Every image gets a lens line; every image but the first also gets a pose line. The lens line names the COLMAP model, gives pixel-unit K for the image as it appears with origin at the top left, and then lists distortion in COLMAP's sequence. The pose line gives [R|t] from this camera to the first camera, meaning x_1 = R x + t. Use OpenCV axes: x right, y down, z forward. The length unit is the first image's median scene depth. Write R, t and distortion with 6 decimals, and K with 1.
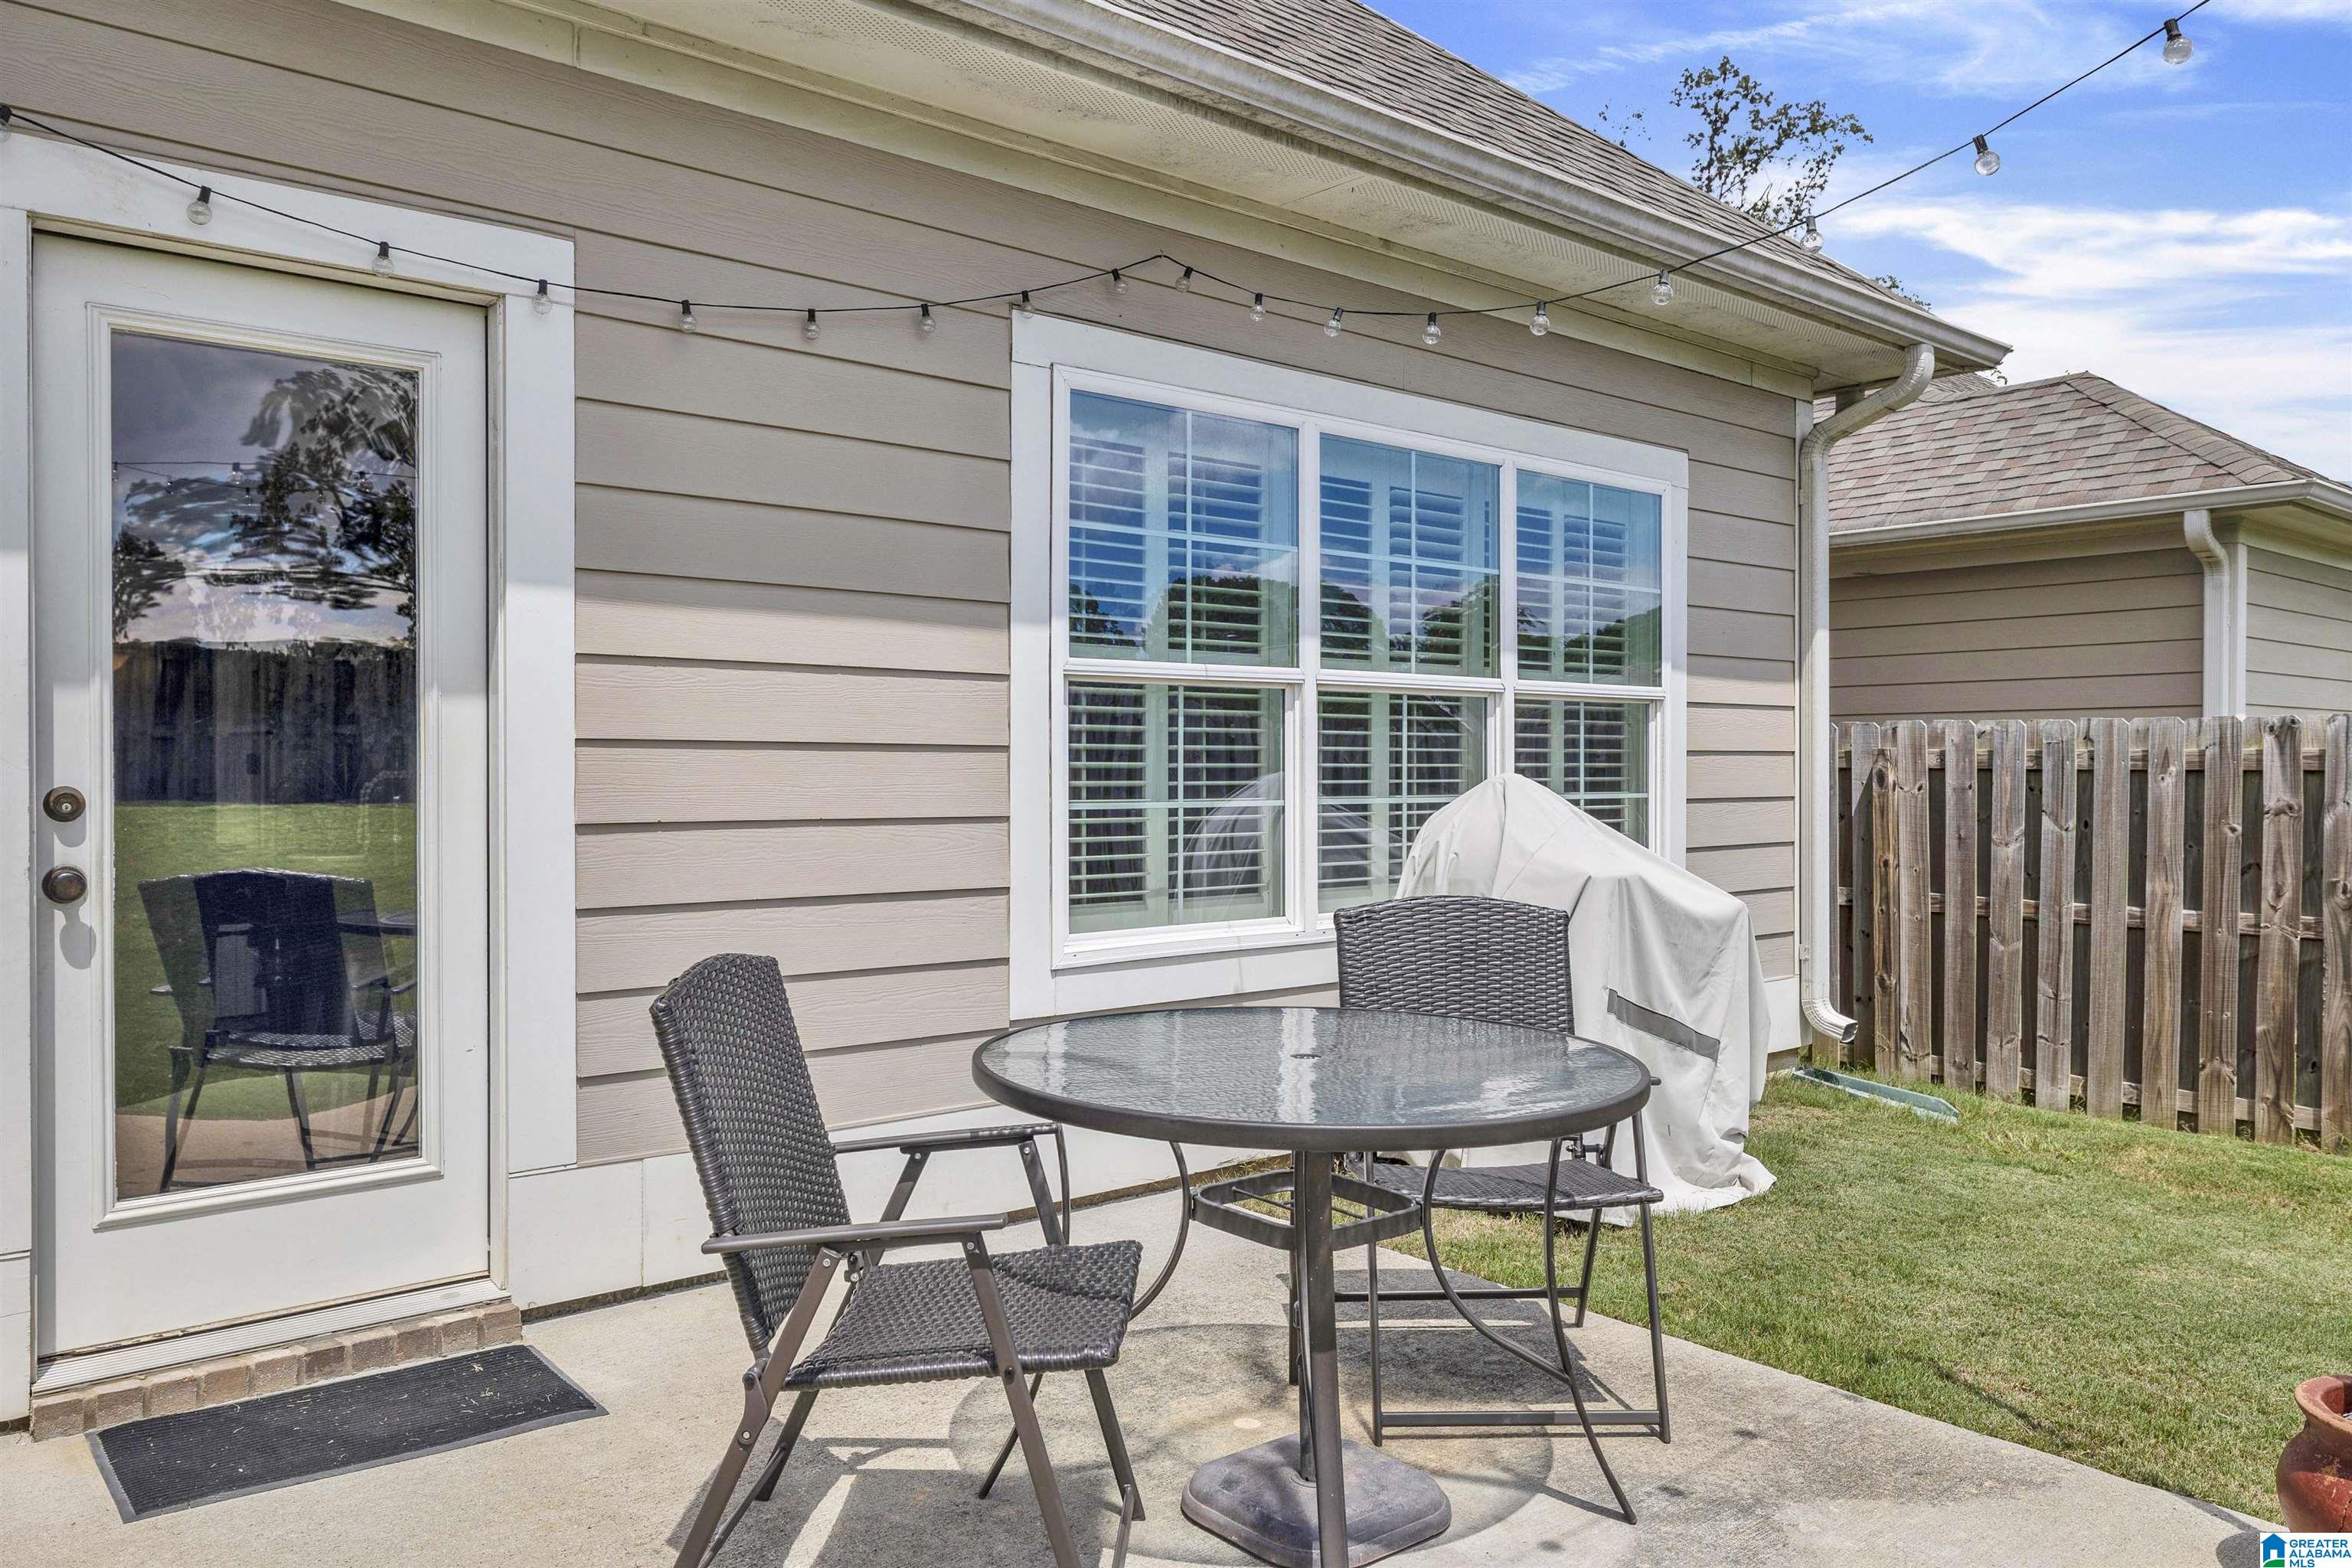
lens RADIAL K [[1684.8, 0, 1199.2], [0, 1684.8, 771.5], [0, 0, 1]] dist [-0.006148, -0.004228]
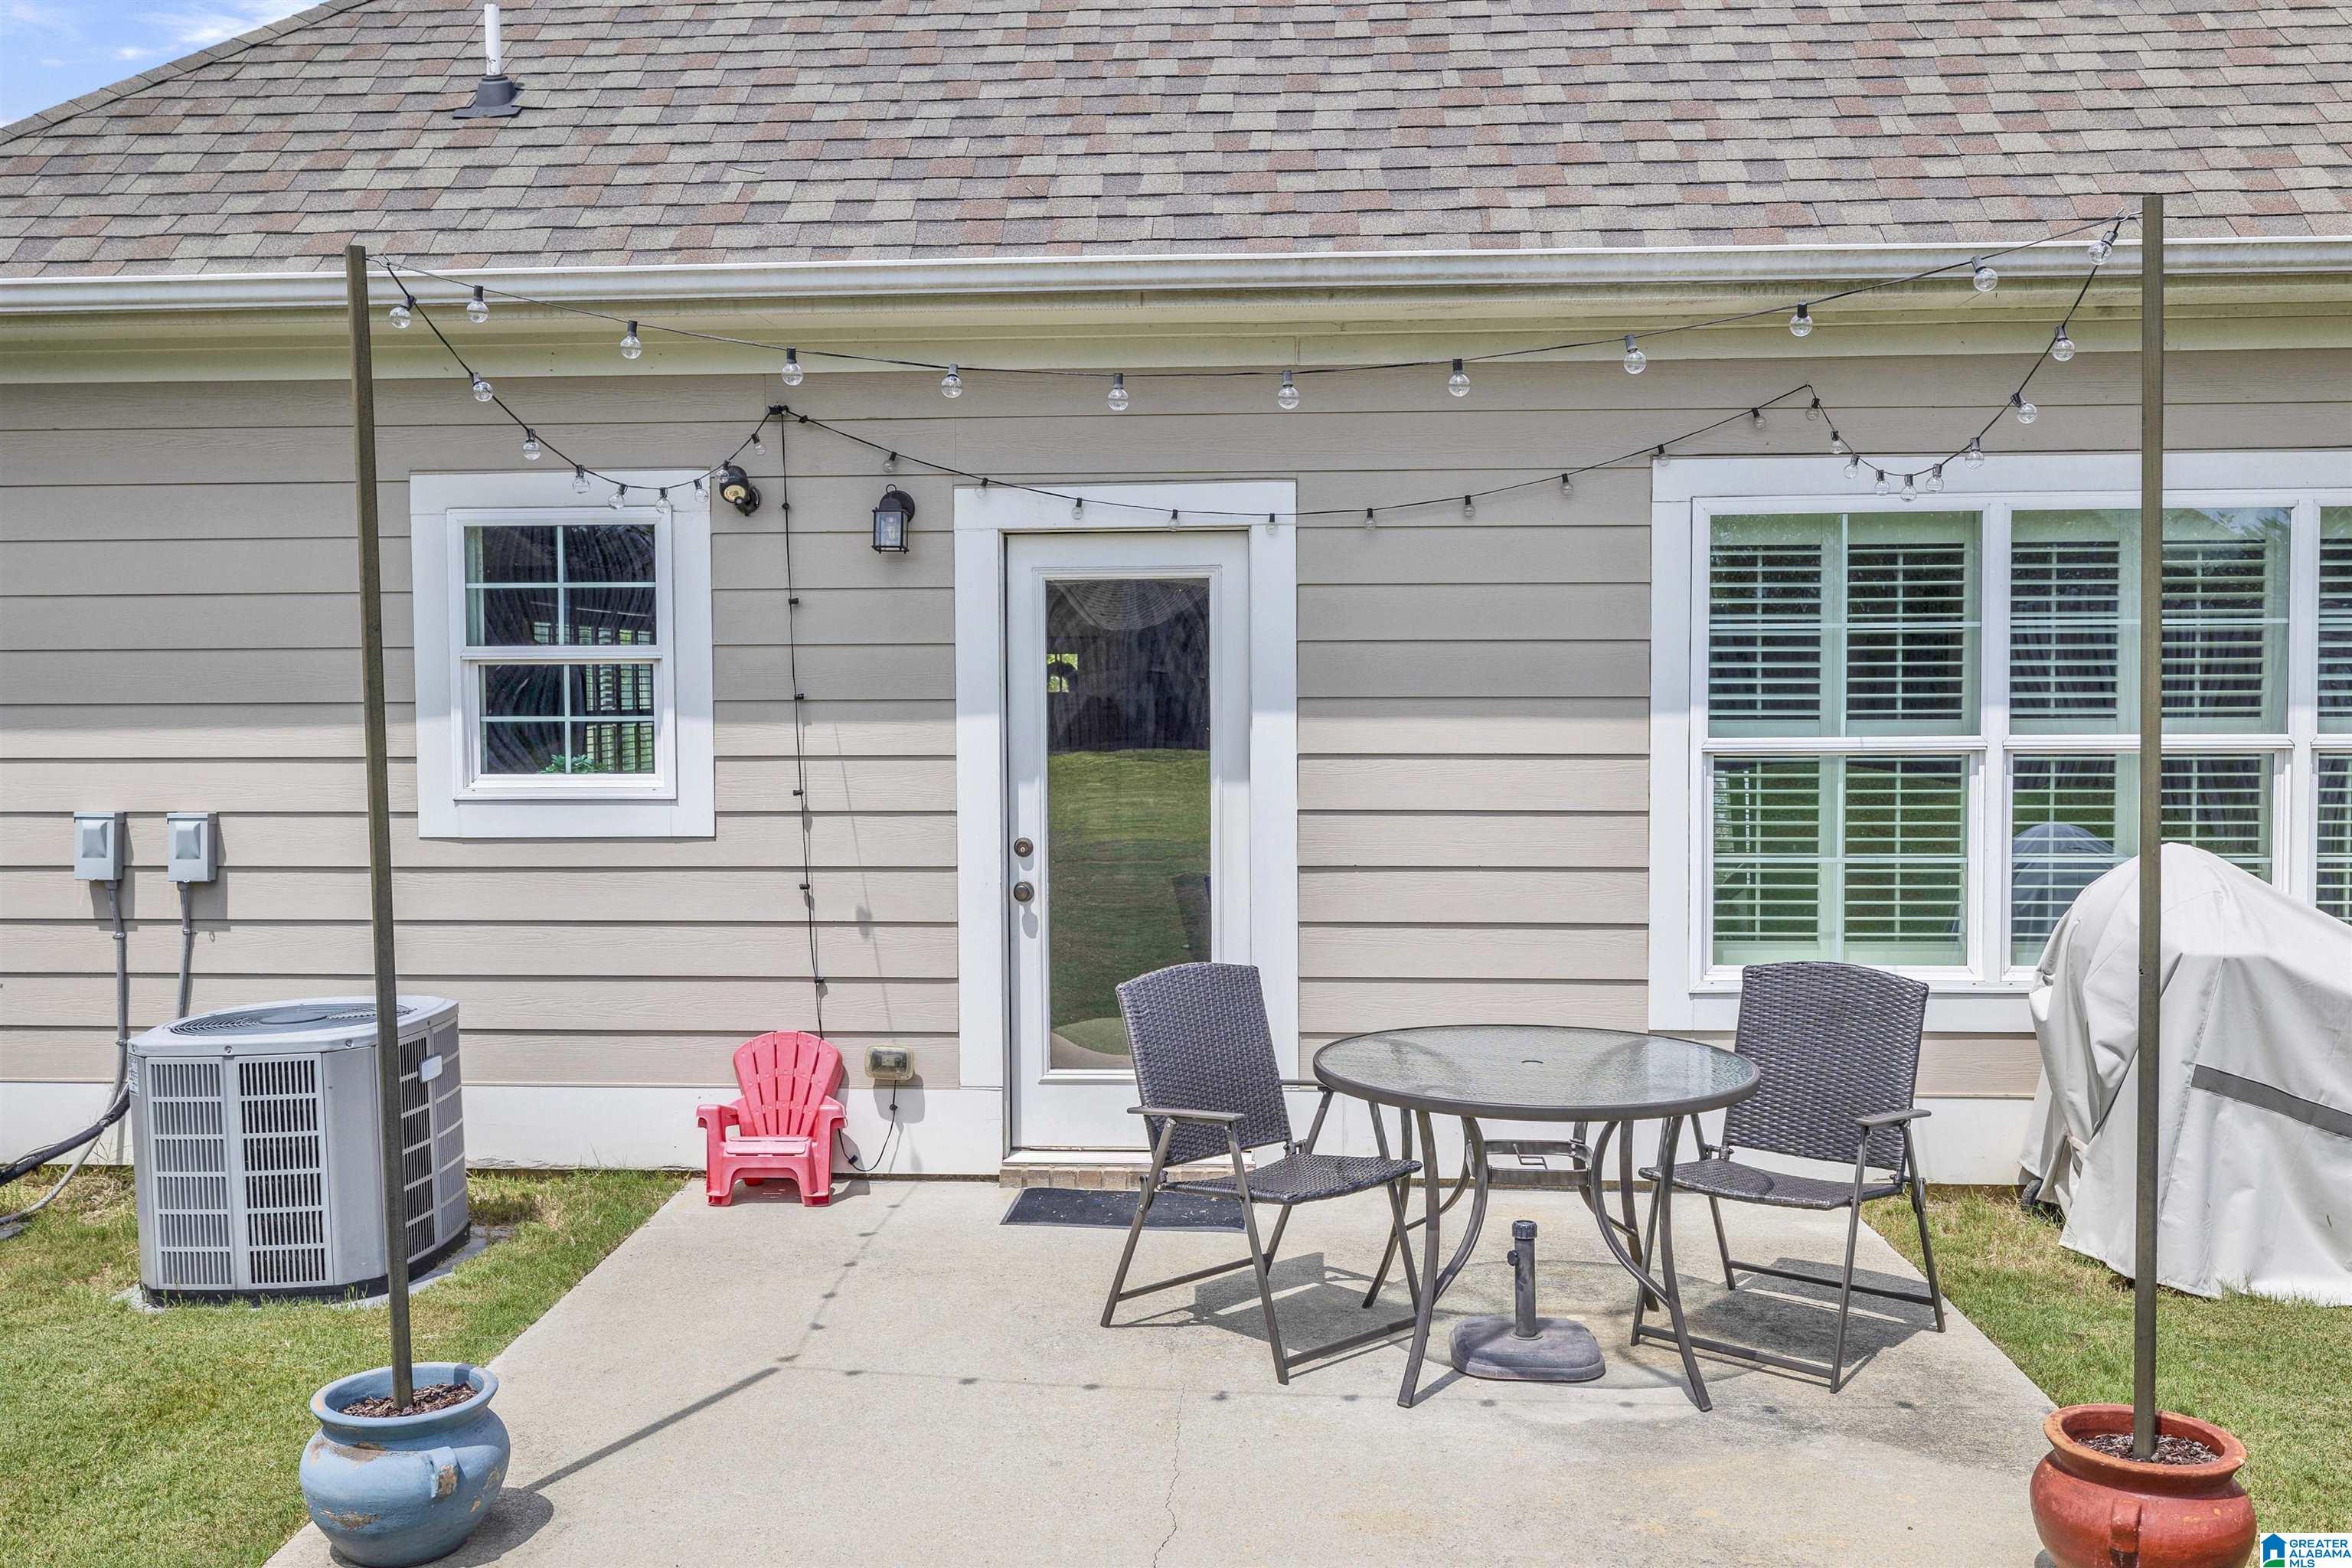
lens RADIAL K [[2073.6, 0, 1172.5], [0, 2073.6, 783.9], [0, 0, 1]] dist [-0.006861, -0.008255]
pose [[0.718706, 0.027824, -0.694758, 0.852541], [0.001077, 0.999153, 0.041129, -0.120575], [0.695314, -0.030308, 0.718067, -0.424402]]
